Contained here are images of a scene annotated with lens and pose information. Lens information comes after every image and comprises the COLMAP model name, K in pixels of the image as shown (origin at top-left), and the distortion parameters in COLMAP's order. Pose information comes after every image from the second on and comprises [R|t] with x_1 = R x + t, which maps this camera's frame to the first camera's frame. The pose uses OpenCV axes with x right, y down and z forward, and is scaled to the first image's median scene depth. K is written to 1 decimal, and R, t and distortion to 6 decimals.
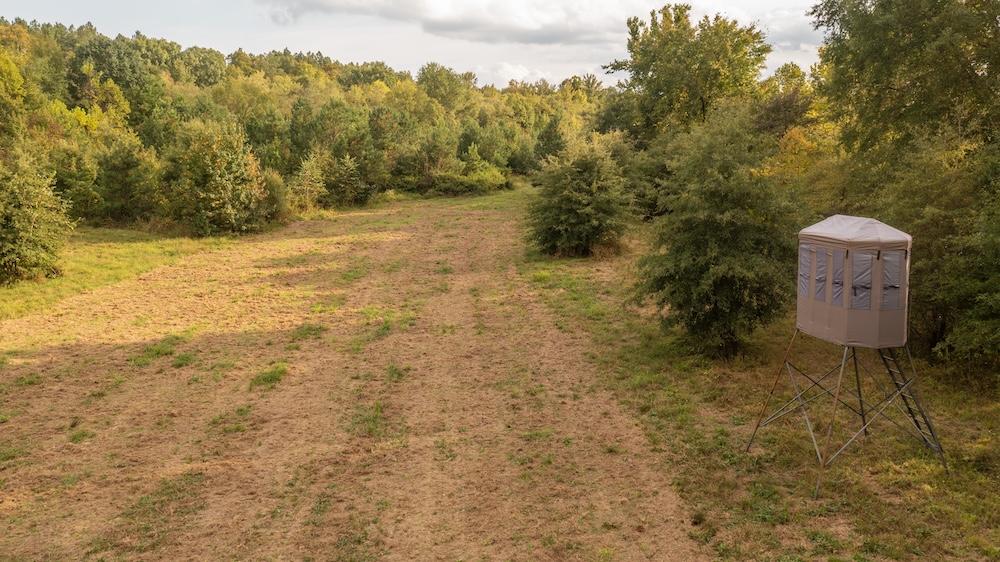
lens RADIAL K [[780.2, 0, 504.3], [0, 780.2, 281.1], [0, 0, 1]] dist [-0.016586, -0.003922]
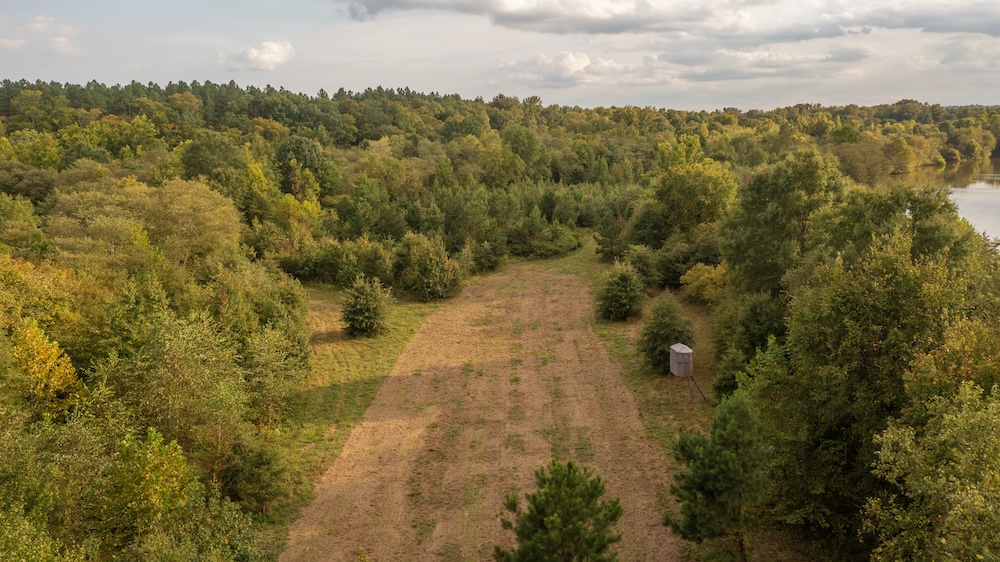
lens RADIAL K [[780.2, 0, 504.3], [0, 780.2, 281.1], [0, 0, 1]] dist [-0.016586, -0.003922]
pose [[0.997397, 0.001137, -0.072097, -0.054376], [-0.000076, 0.999892, 0.014721, -0.136279], [0.072106, -0.014677, 0.997289, -0.905968]]
